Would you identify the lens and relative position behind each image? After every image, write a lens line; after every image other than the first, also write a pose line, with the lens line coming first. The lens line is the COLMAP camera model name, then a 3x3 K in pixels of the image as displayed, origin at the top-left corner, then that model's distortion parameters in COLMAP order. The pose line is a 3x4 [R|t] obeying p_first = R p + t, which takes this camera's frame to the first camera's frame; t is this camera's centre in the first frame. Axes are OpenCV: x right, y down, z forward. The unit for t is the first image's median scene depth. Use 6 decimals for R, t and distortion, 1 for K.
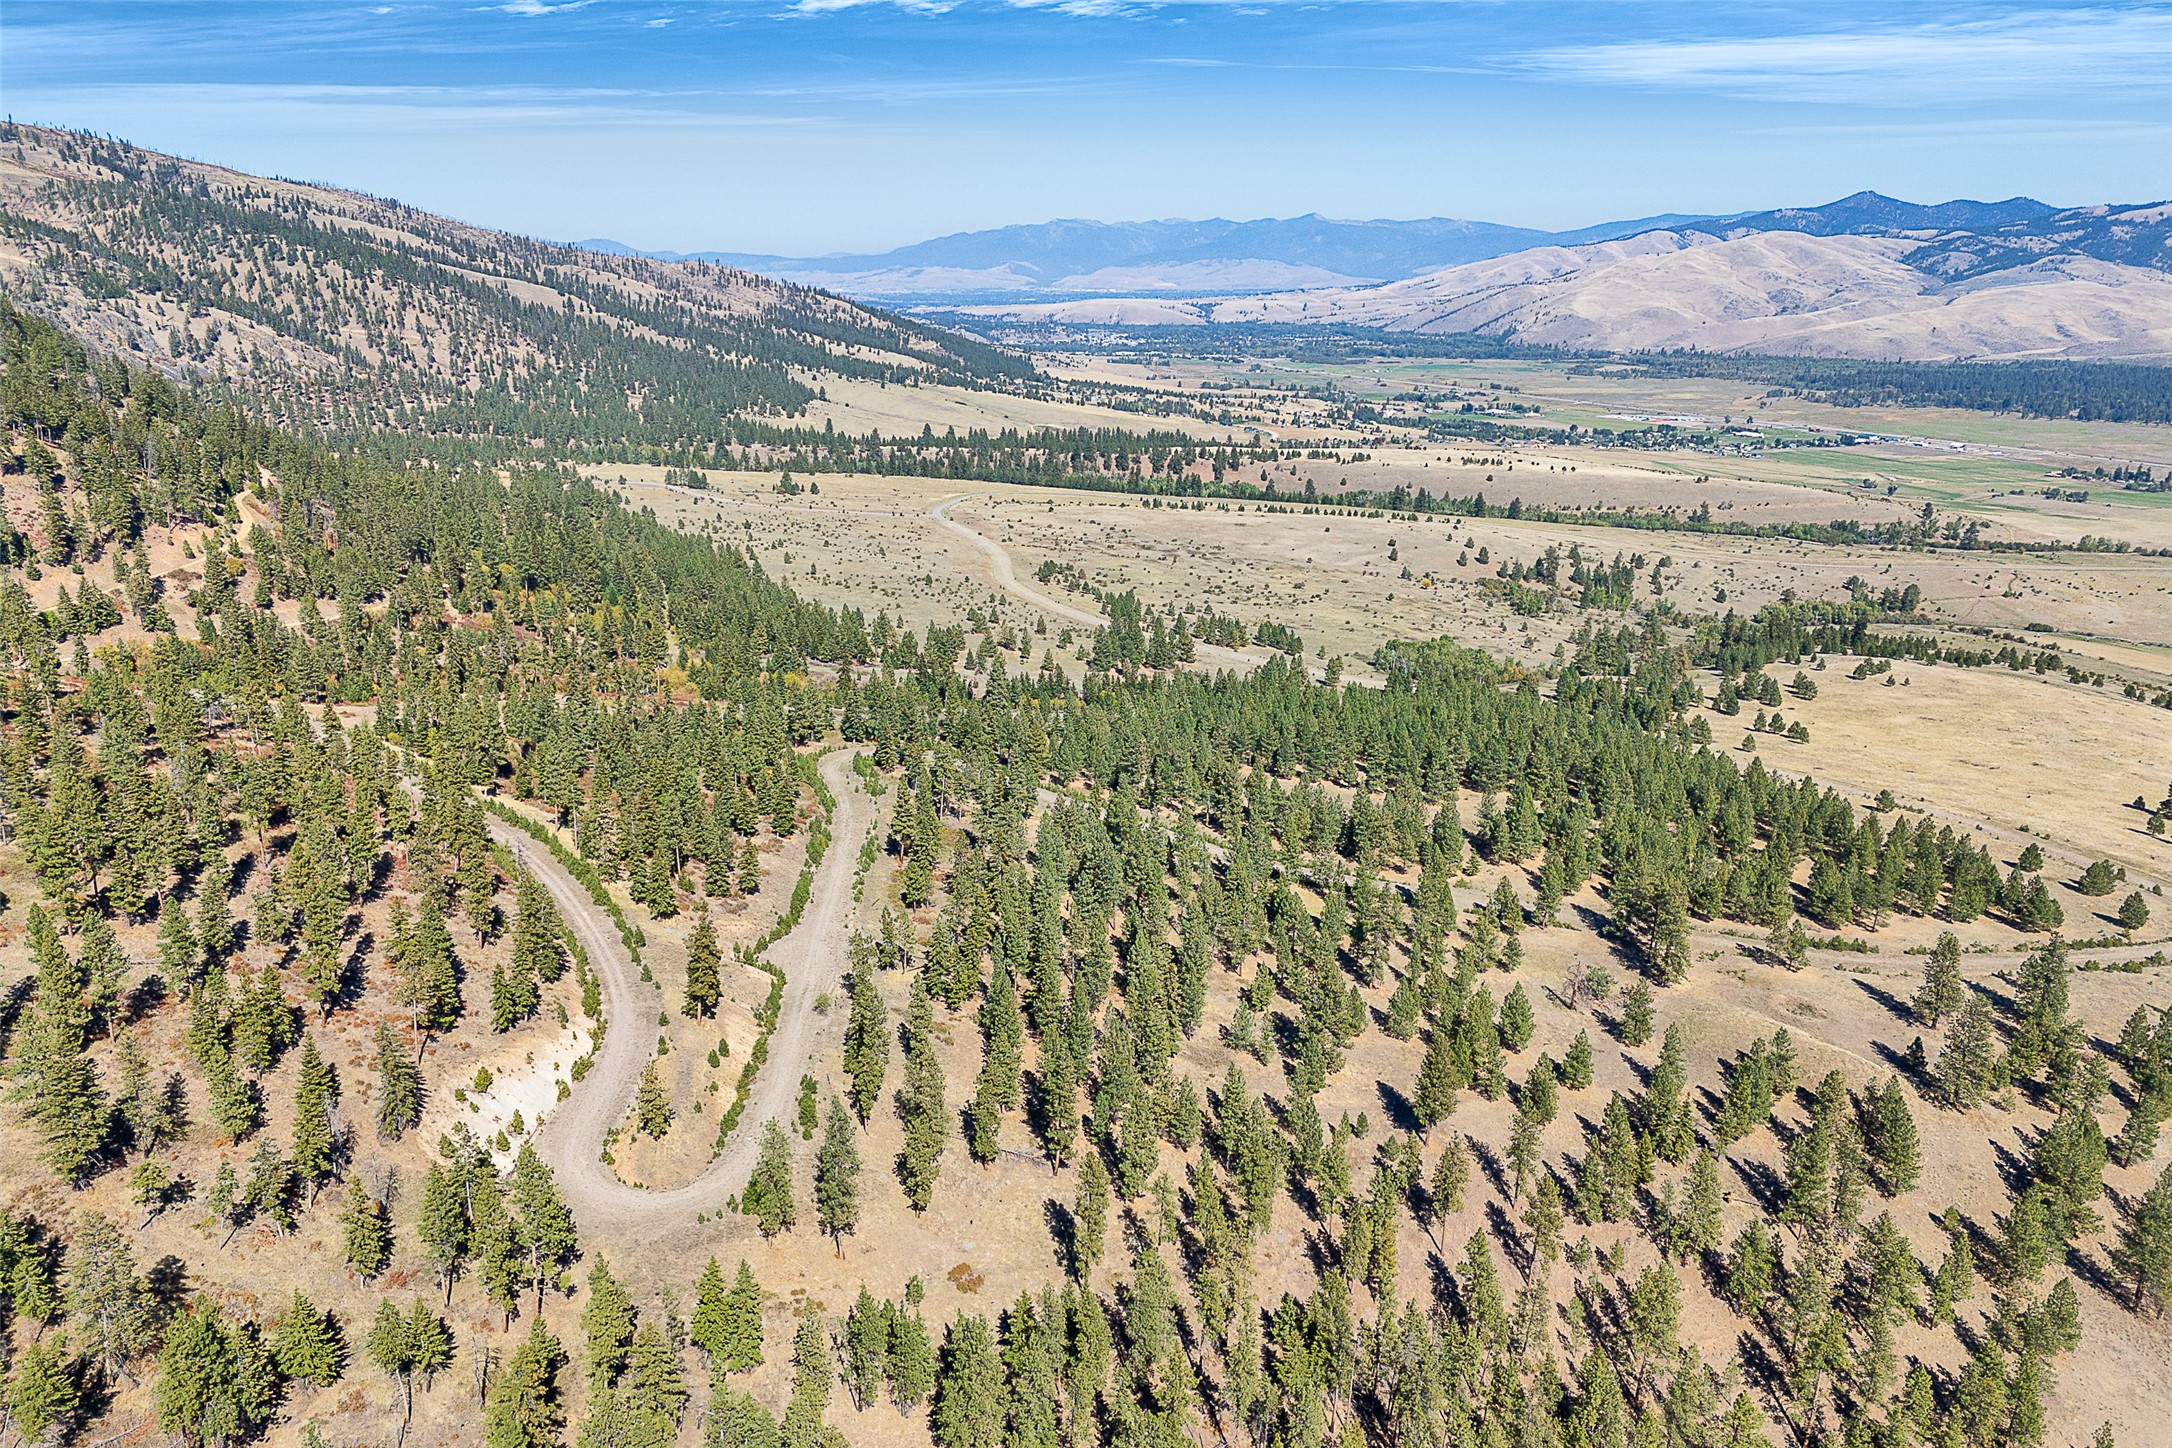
lens RADIAL K [[1597.3, 0, 1095.6], [0, 1597.3, 771.6], [0, 0, 1]] dist [0.058897, -0.043249]
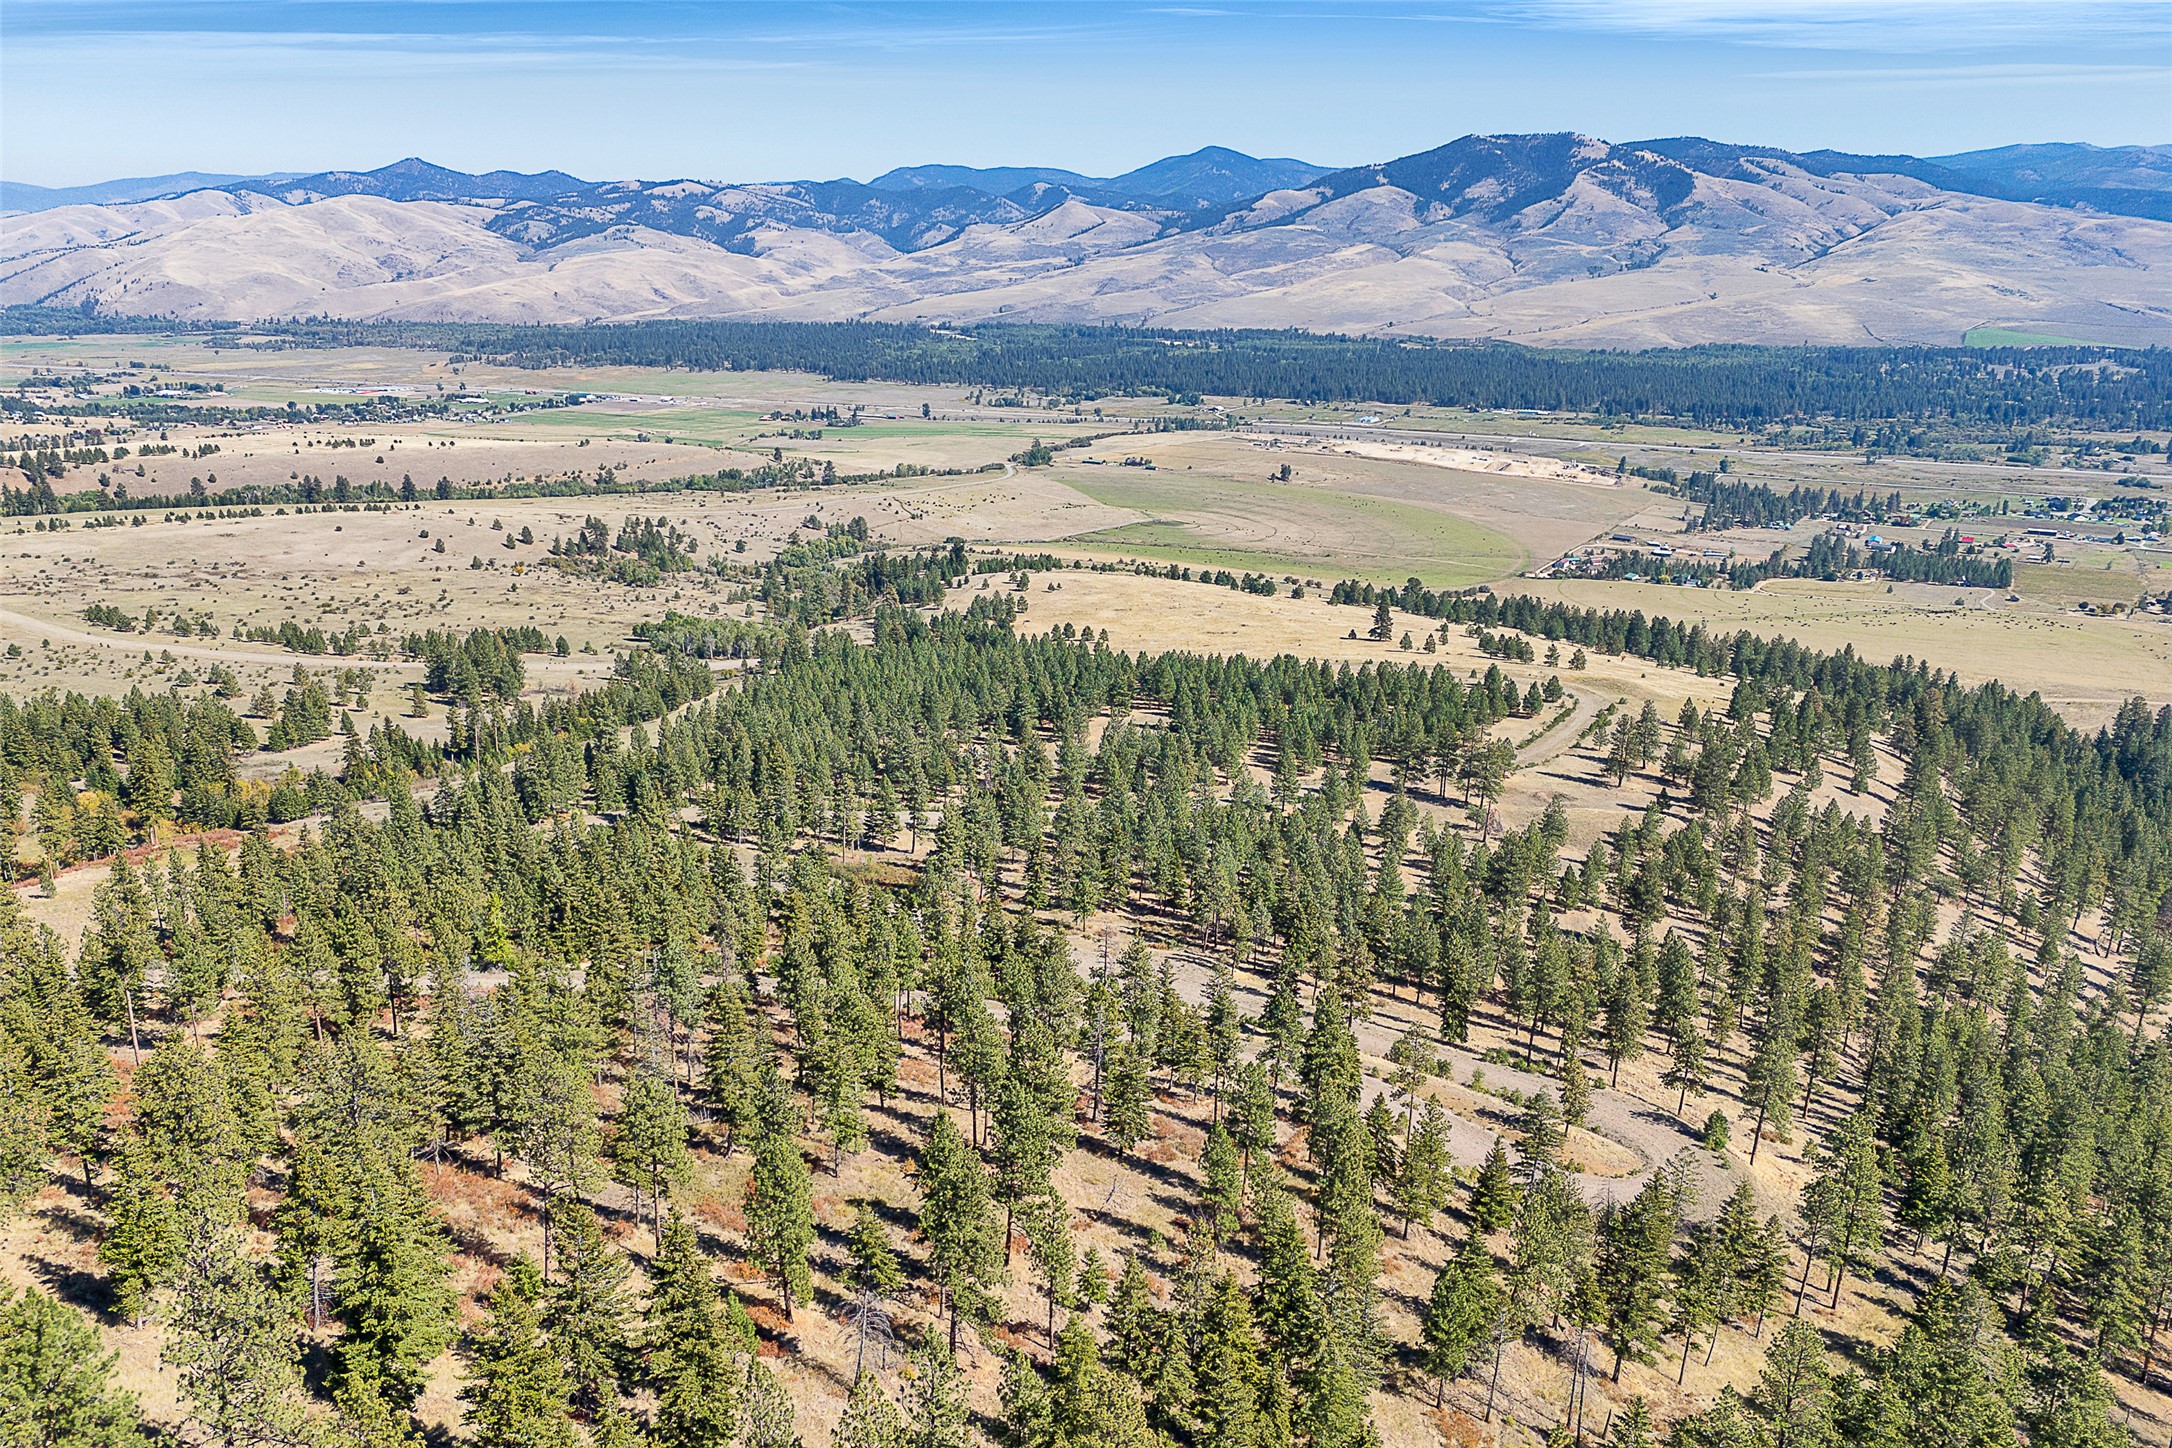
lens RADIAL K [[1597.3, 0, 1095.6], [0, 1597.3, 771.6], [0, 0, 1]] dist [0.058897, -0.043249]
pose [[0.686873, -0.231819, 0.688814, -0.090393], [0.218557, 0.969780, 0.108437, -0.012321], [-0.693137, 0.076063, 0.716782, 0.040166]]
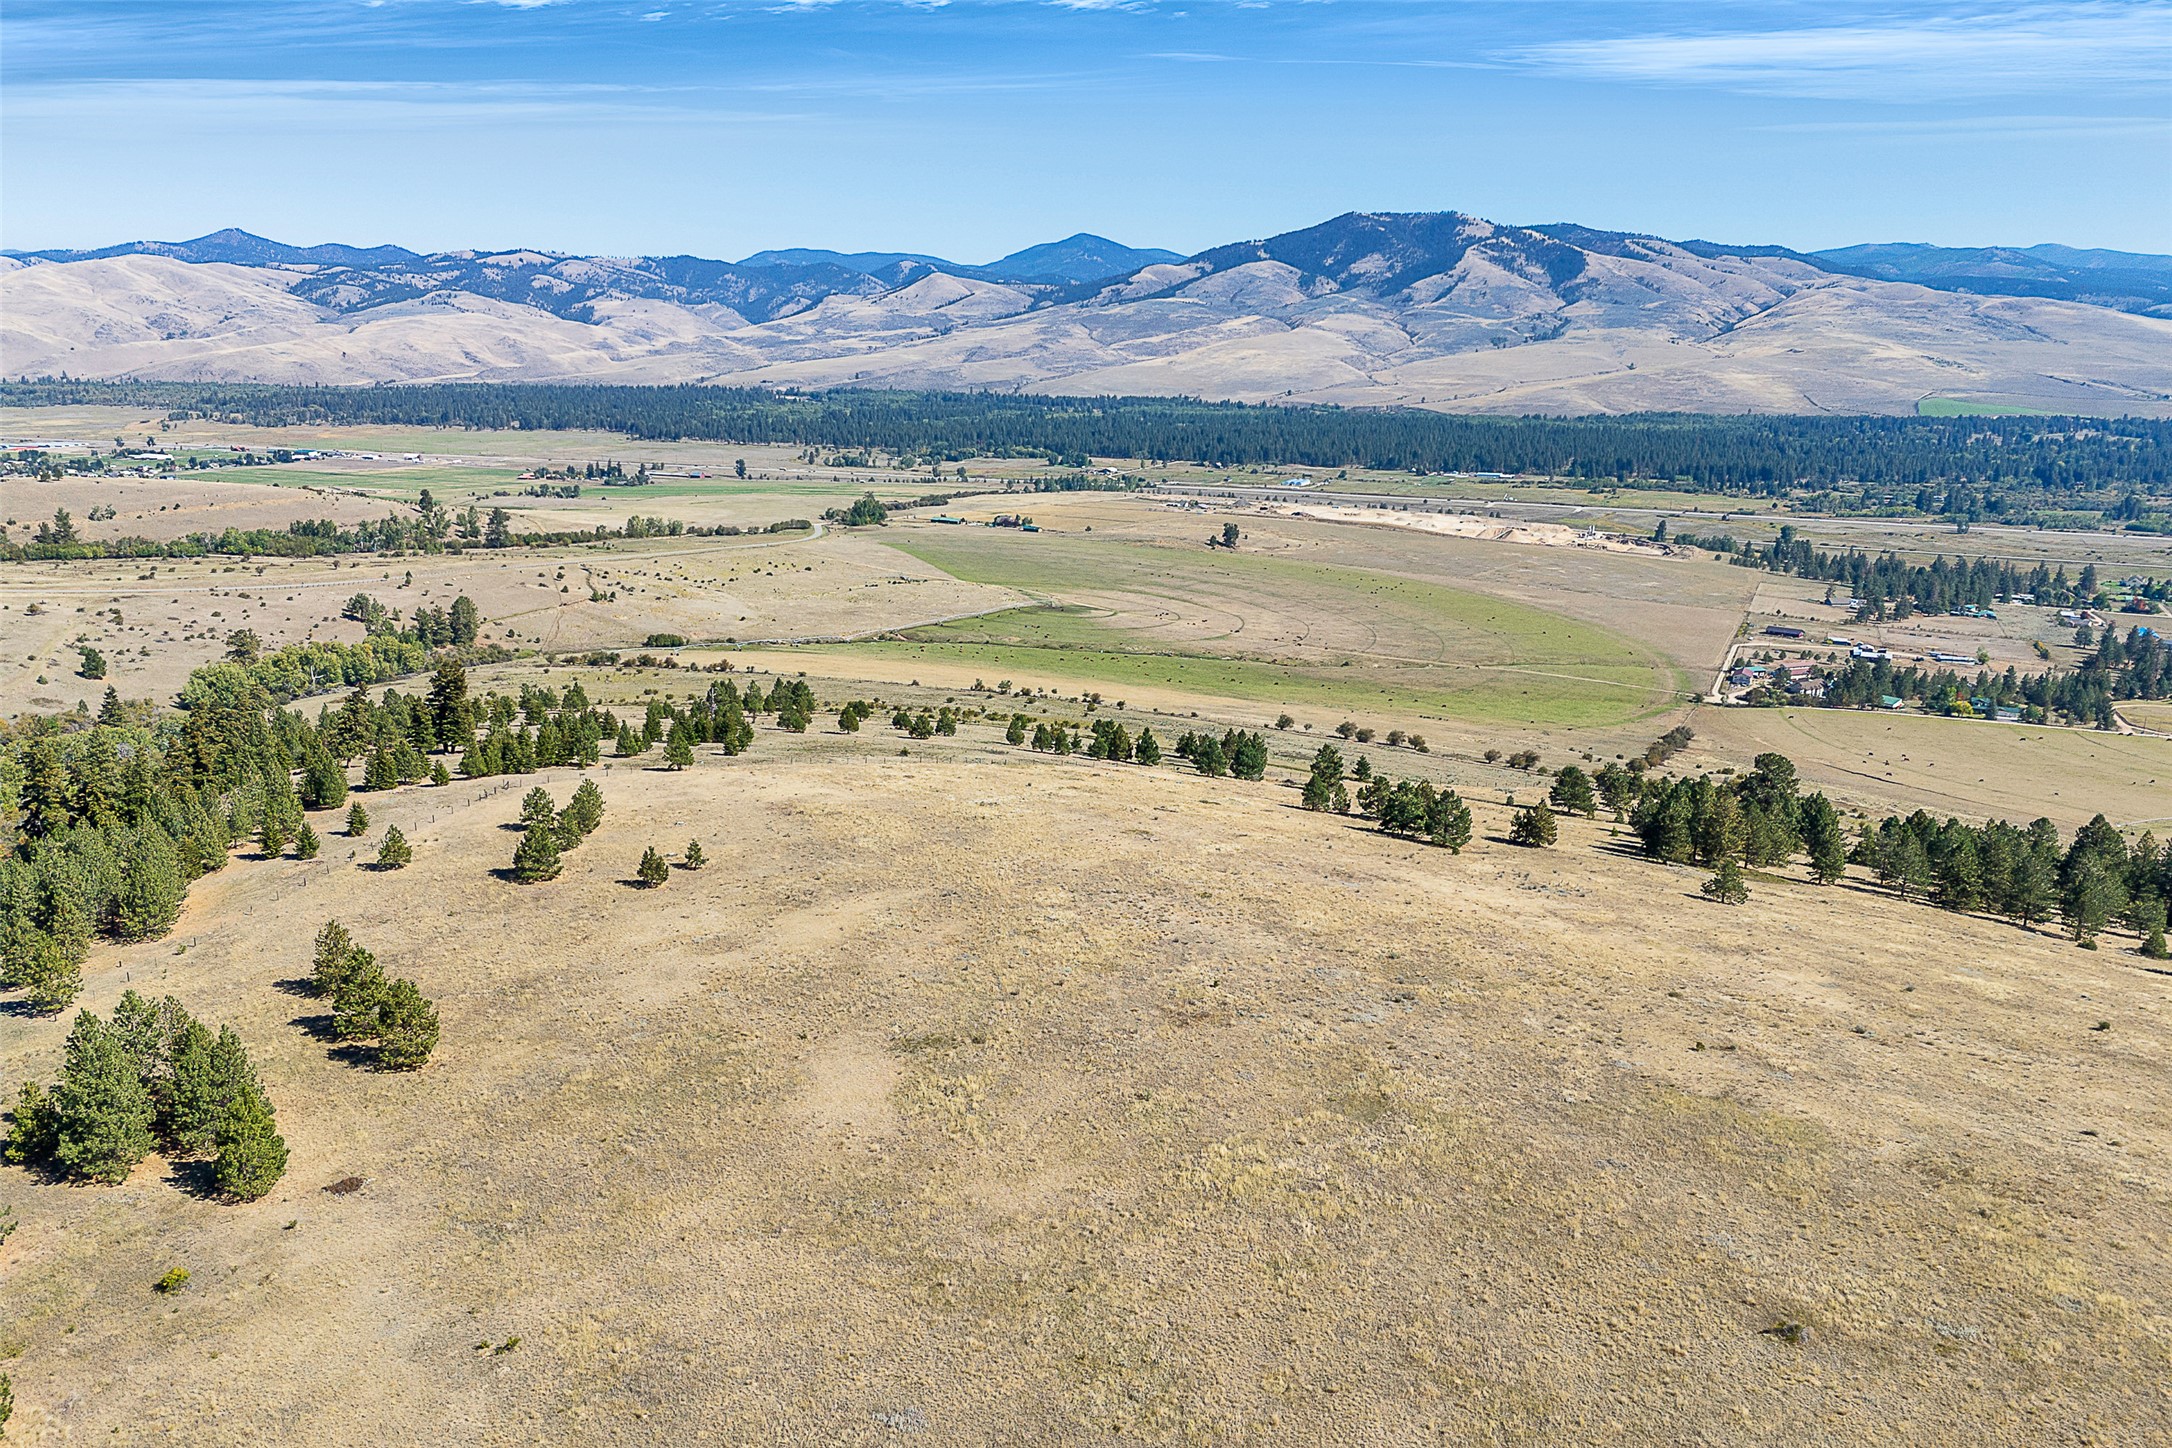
lens RADIAL K [[1610.6, 0, 1086.0], [0, 1610.6, 724.0], [0, 0, 1]] dist [0.060831, -0.048323]
pose [[0.633442, -0.178945, 0.752815, 0.091595], [0.224131, 0.973617, 0.042838, -0.021048], [-0.740619, 0.141594, 0.656837, 0.208799]]
